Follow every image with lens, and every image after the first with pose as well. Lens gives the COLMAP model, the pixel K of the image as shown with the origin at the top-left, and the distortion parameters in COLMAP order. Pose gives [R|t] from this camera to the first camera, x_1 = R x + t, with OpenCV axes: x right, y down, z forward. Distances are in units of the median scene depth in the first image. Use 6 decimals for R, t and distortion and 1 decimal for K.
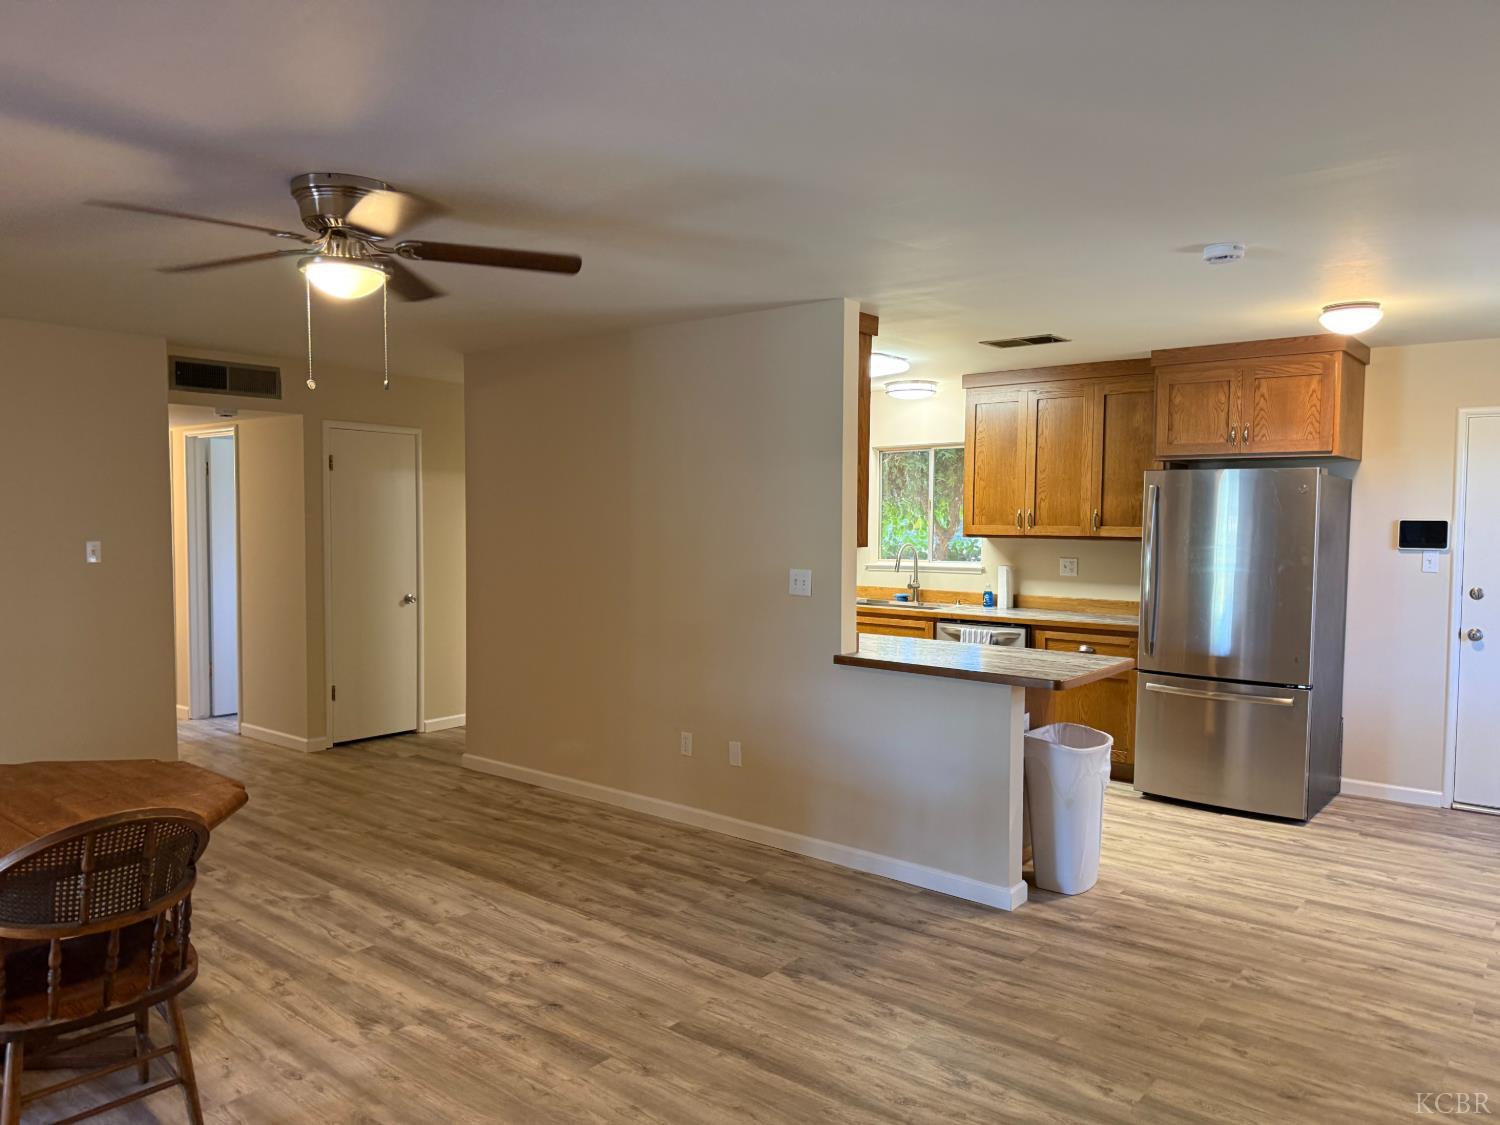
lens RADIAL K [[1080.7, 0, 738.1], [0, 1080.7, 565.4], [0, 0, 1]] dist [0.057947, -0.059054]
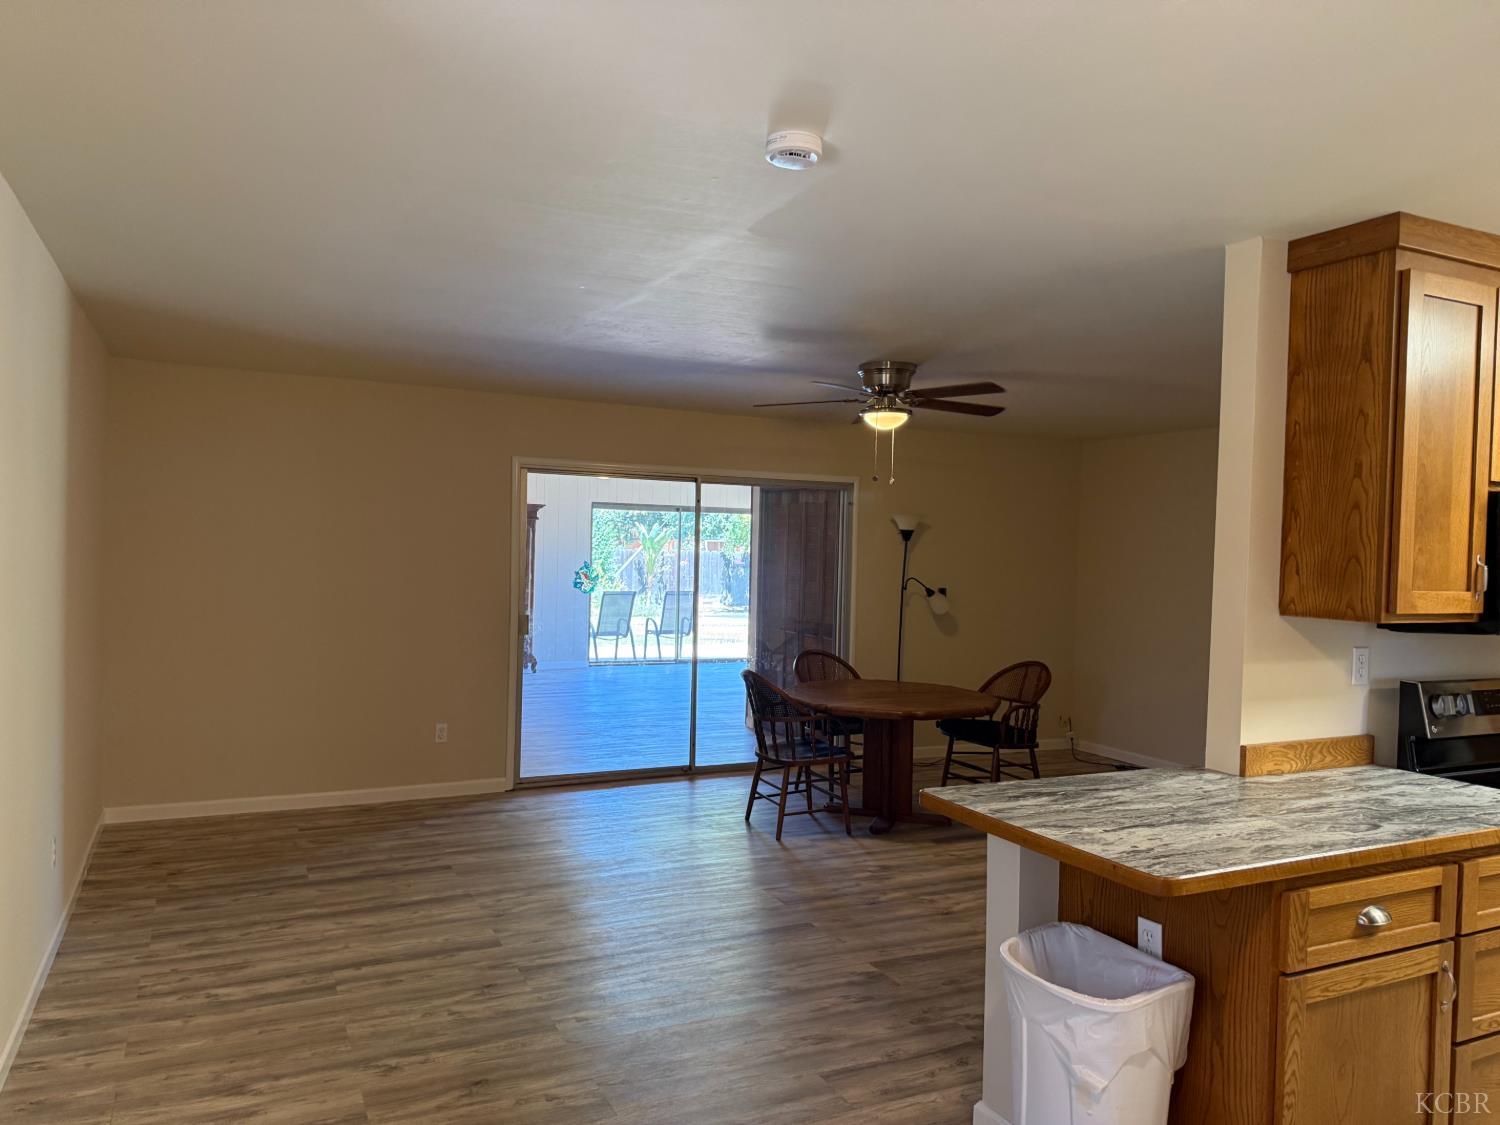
lens RADIAL K [[1080.7, 0, 755.2], [0, 1080.7, 562.6], [0, 0, 1]] dist [0.057947, -0.059054]
pose [[-0.417091, -0.006203, -0.908844, 0.981198], [-0.075066, 0.996795, 0.027646, -0.051593], [0.905760, 0.079754, -0.416220, 1.185554]]
